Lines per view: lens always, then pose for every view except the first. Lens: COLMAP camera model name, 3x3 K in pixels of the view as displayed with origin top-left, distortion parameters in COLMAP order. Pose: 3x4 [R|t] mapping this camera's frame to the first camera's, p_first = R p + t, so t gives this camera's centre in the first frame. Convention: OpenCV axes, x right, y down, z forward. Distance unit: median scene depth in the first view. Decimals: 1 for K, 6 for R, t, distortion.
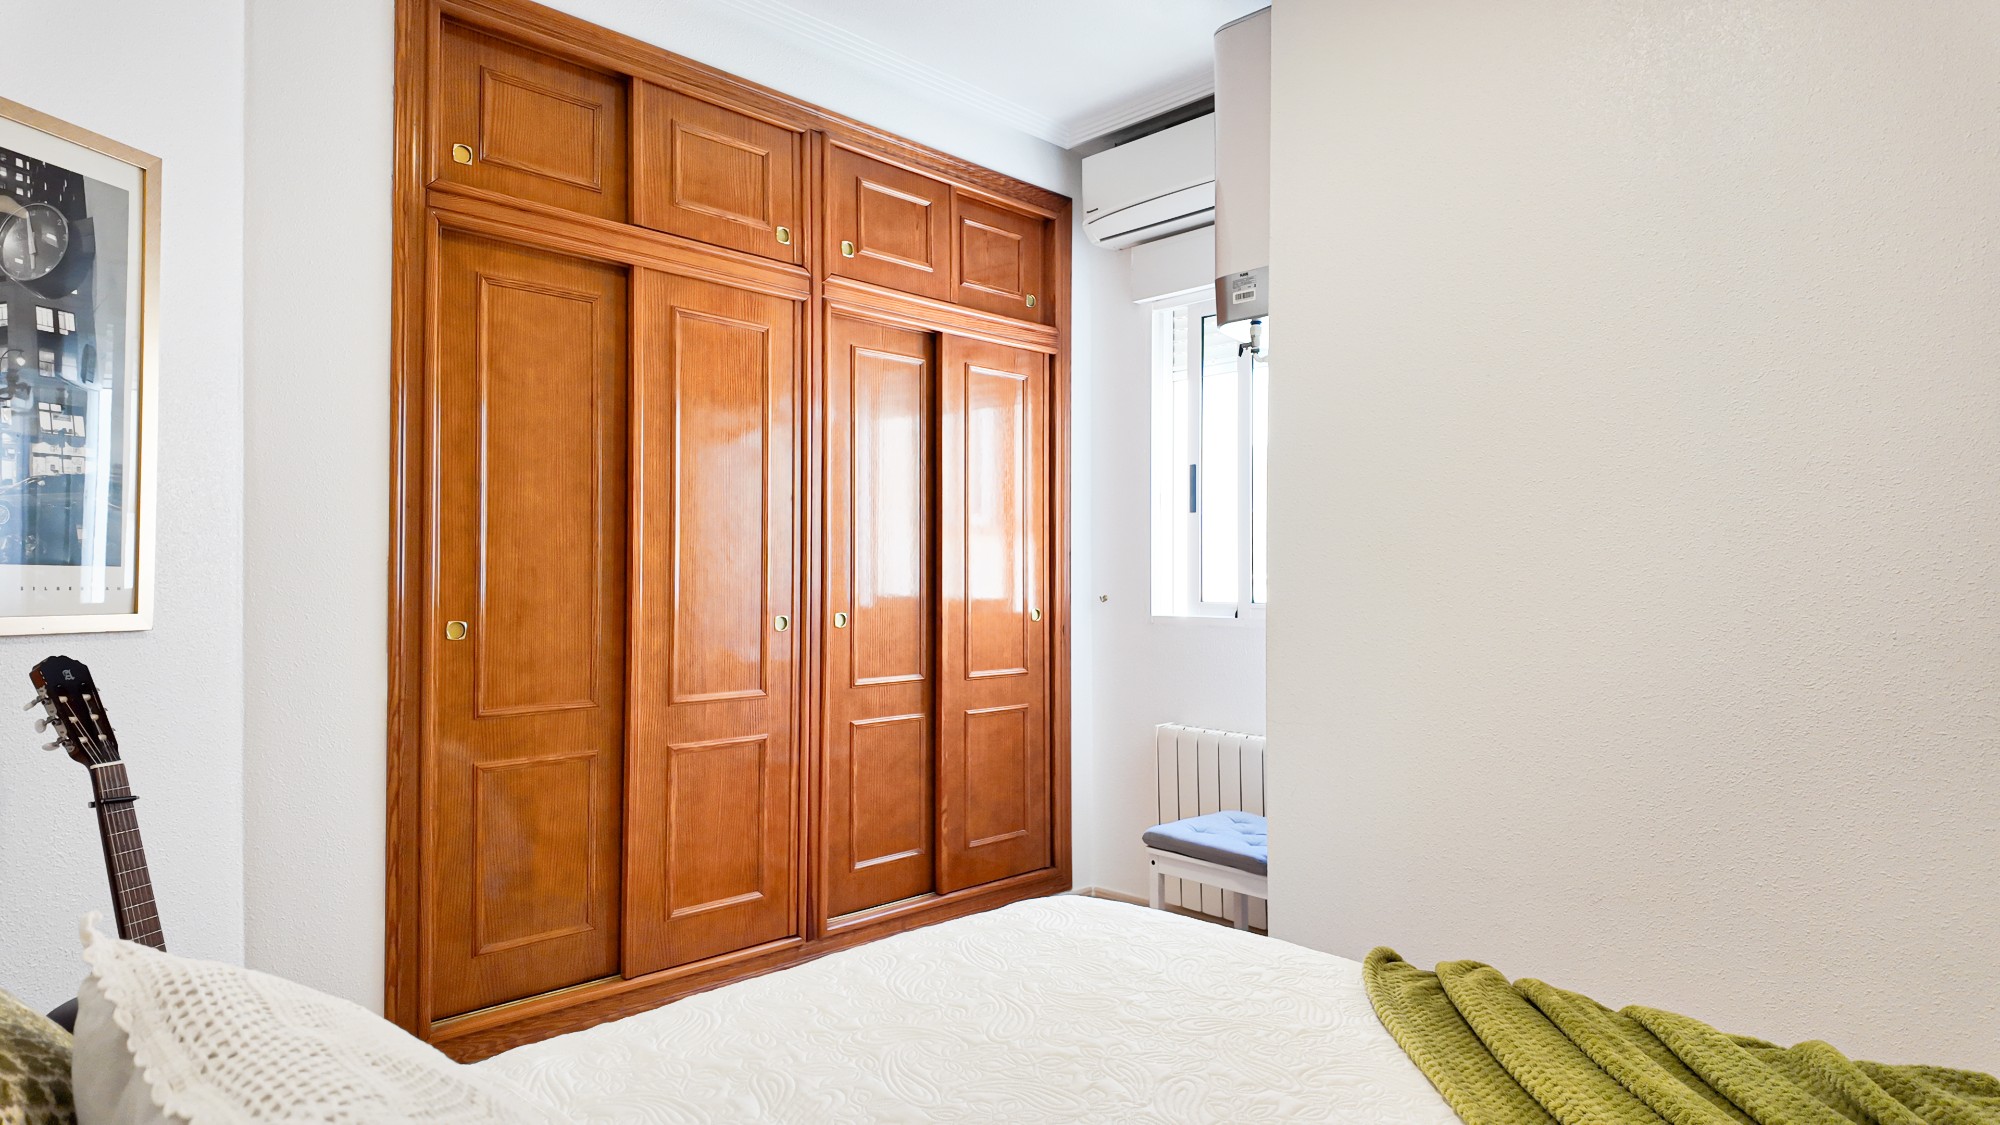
lens RADIAL K [[1176.2, 0, 999.9], [0, 1176.2, 564.8], [0, 0, 1]] dist [0.049125, -0.042562]
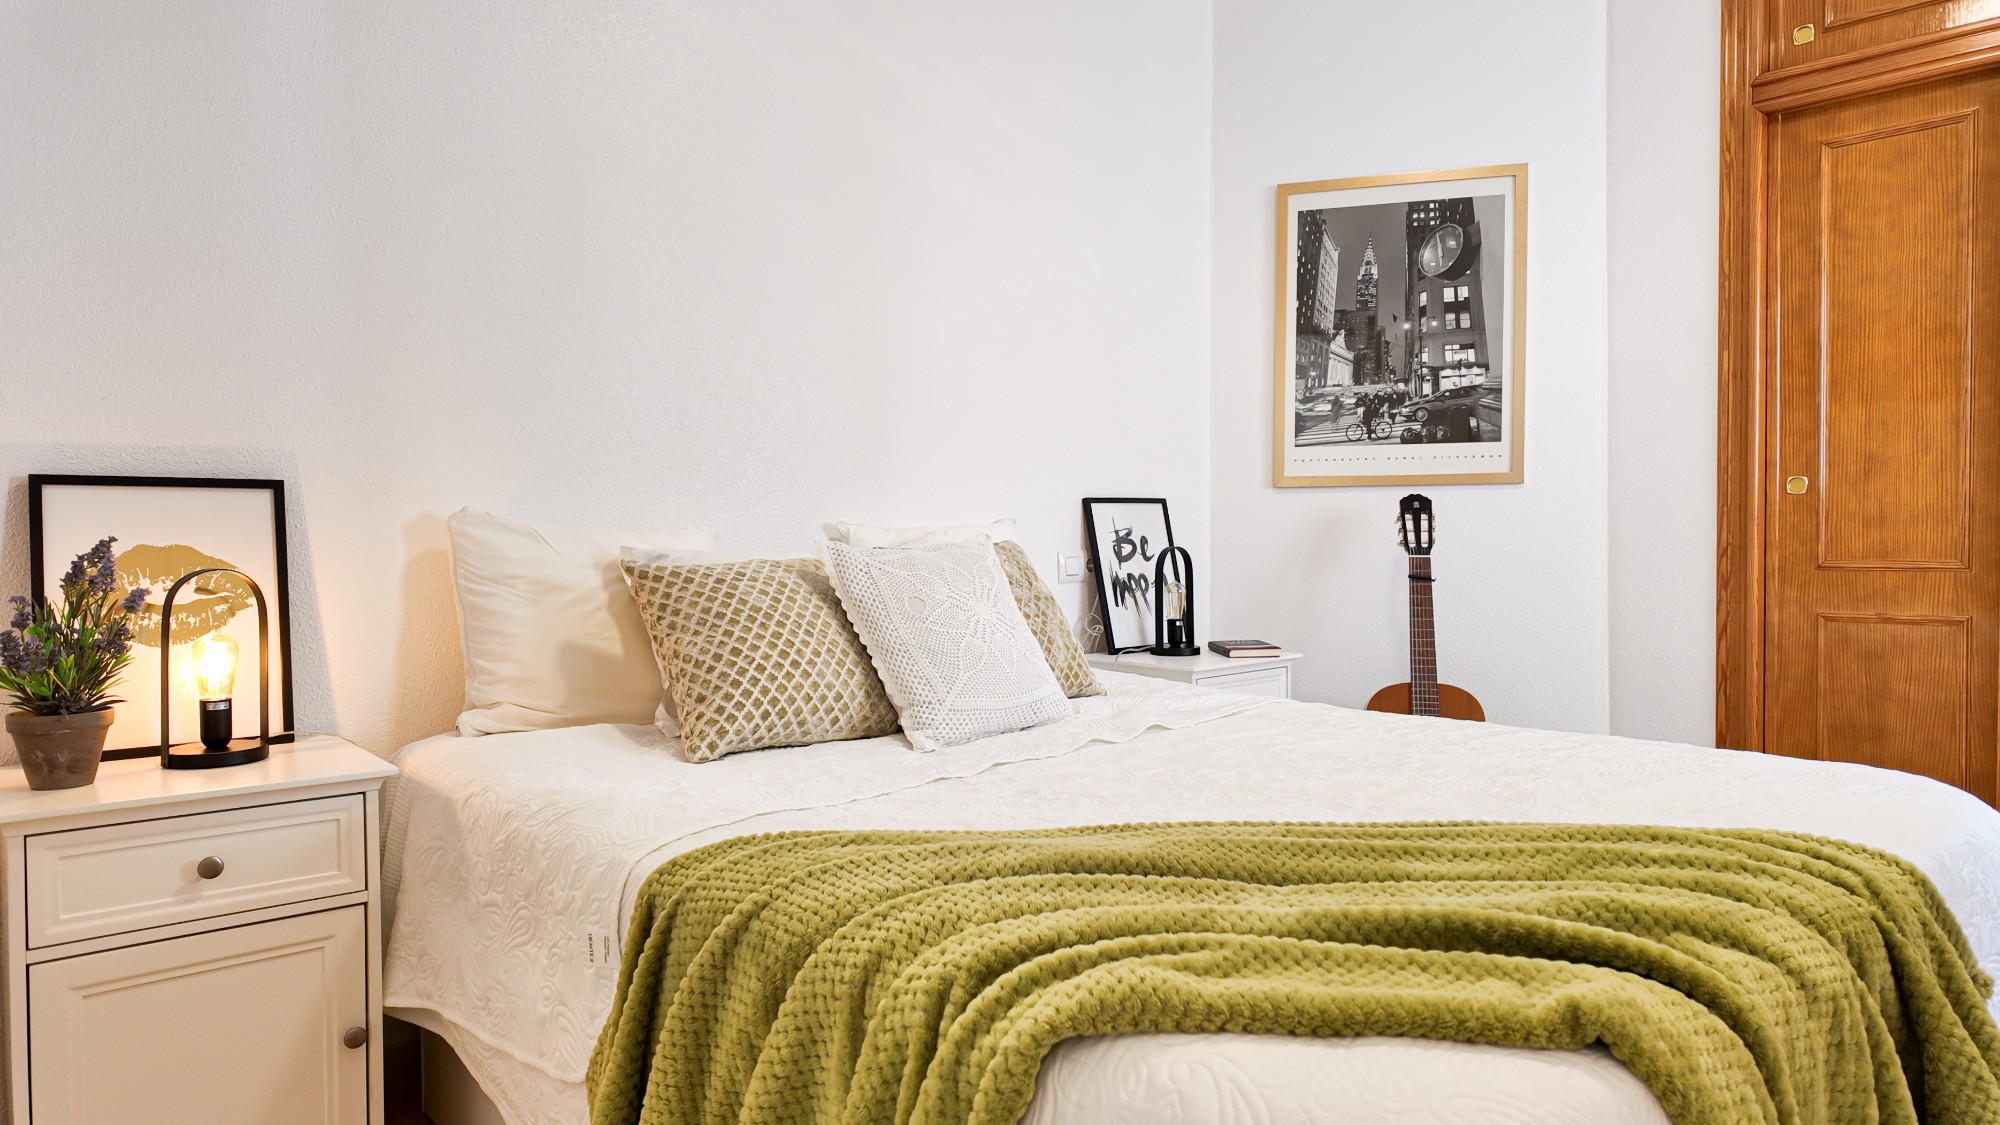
lens RADIAL K [[1176.2, 0, 998.4], [0, 1176.2, 553.9], [0, 0, 1]] dist [0.049125, -0.042562]
pose [[-0.030982, 0.024953, -0.999208, 0.645151], [0.025813, 0.999375, 0.024157, 0.072613], [0.999187, -0.025044, -0.031607, 0.307830]]
